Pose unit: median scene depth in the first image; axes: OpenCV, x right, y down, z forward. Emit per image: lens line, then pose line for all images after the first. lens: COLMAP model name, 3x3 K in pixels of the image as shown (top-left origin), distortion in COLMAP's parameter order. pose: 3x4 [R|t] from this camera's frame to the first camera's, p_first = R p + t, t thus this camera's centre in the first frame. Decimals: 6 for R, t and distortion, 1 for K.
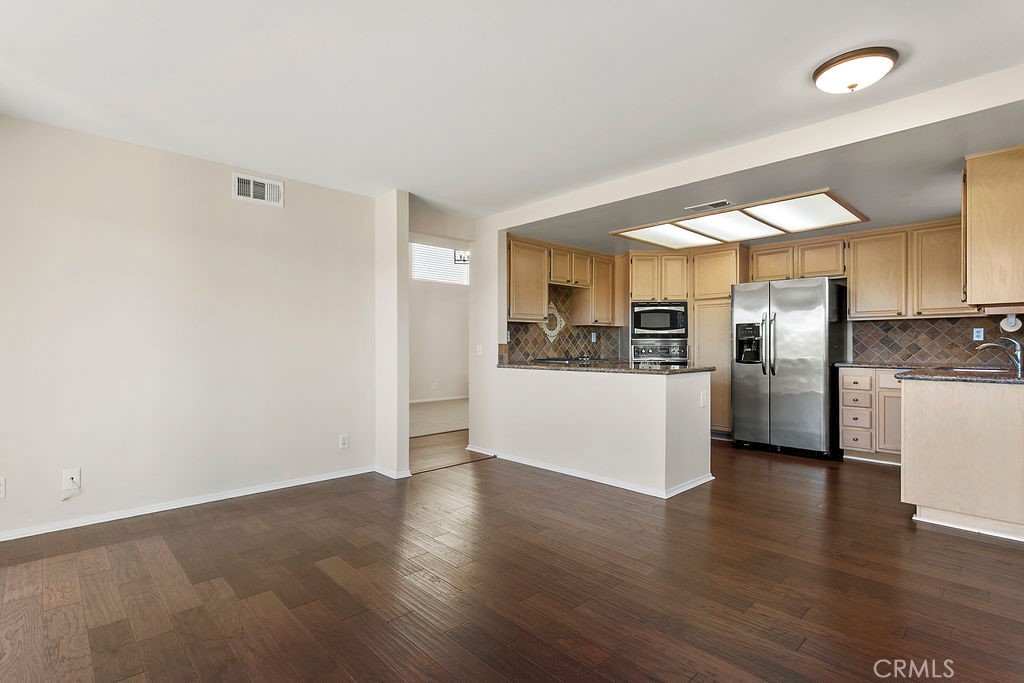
lens RADIAL K [[494.3, 0, 512.0], [0, 494.3, 341.5], [0, 0, 1]] dist [0.000863, -0.000030]
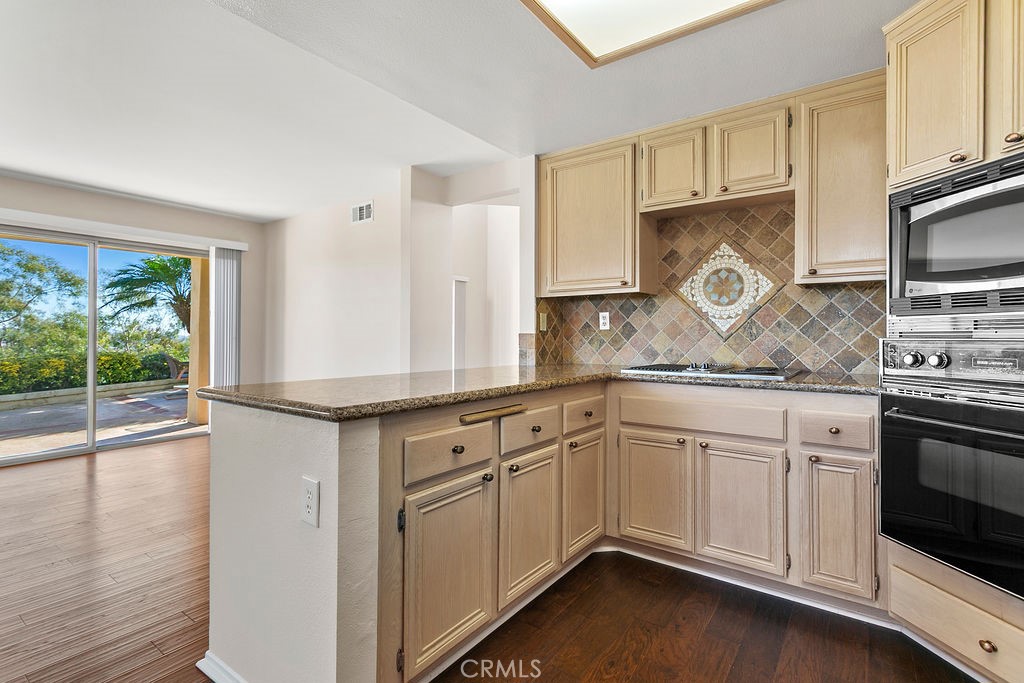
lens RADIAL K [[486.5, 0, 512.6], [0, 486.5, 335.3], [0, 0, 1]] dist [0.012829, -0.000215]
pose [[0.187928, 0.000681, -0.982183, 0.492954], [0.003682, 0.999992, 0.001398, 0.004971], [0.982176, -0.003879, 0.187924, 0.717989]]
